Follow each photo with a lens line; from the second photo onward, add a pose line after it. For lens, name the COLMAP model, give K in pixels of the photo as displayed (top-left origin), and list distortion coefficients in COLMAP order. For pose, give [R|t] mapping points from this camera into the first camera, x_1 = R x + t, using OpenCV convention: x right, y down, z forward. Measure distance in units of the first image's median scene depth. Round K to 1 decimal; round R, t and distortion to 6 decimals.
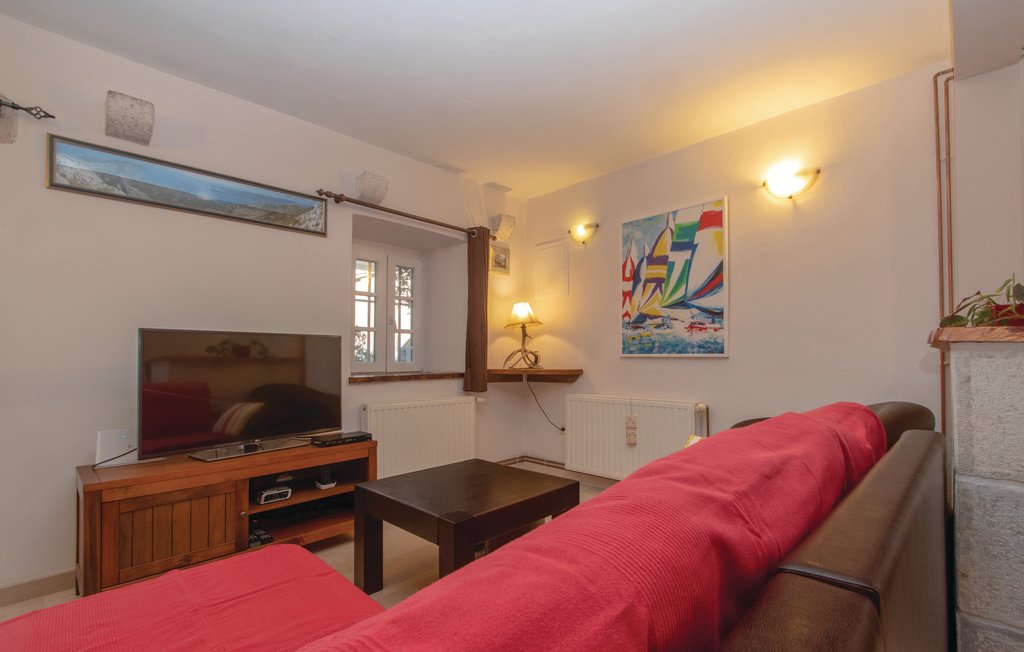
lens RADIAL K [[461.1, 0, 512.3], [0, 461.1, 351.9], [0, 0, 1]] dist [-0.000589, -0.000126]
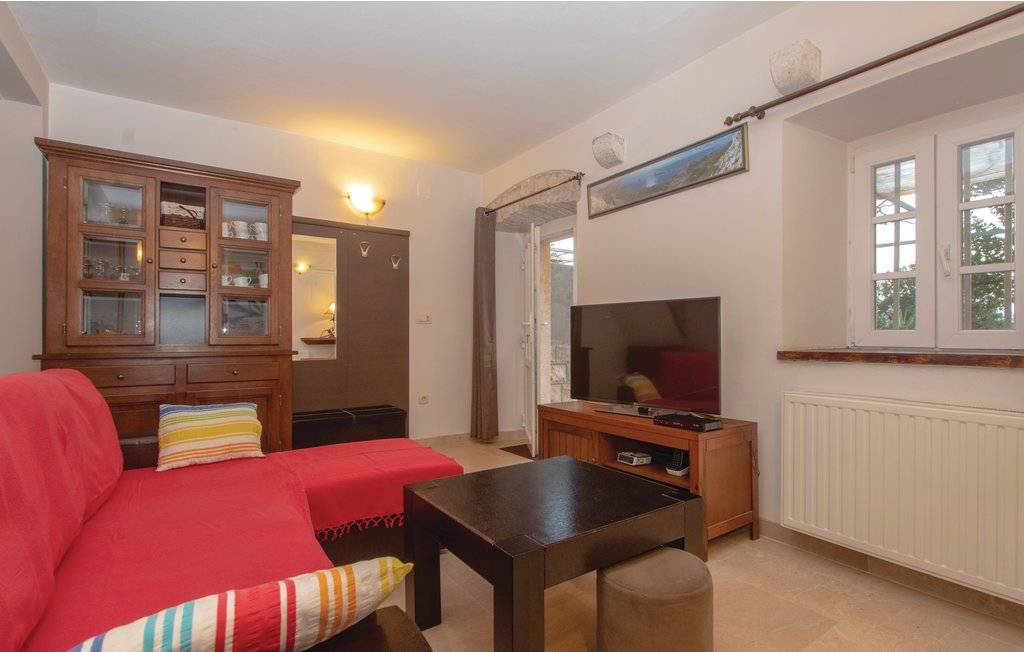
lens RADIAL K [[463.8, 0, 512.0], [0, 463.8, 326.0], [0, 0, 1]] dist [0.001912, 0.000259]
pose [[-0.168783, -0.005252, -0.985639, 0.456903], [0.023841, 0.999671, -0.009409, 0.013370], [0.985365, -0.025087, -0.168602, 0.755296]]
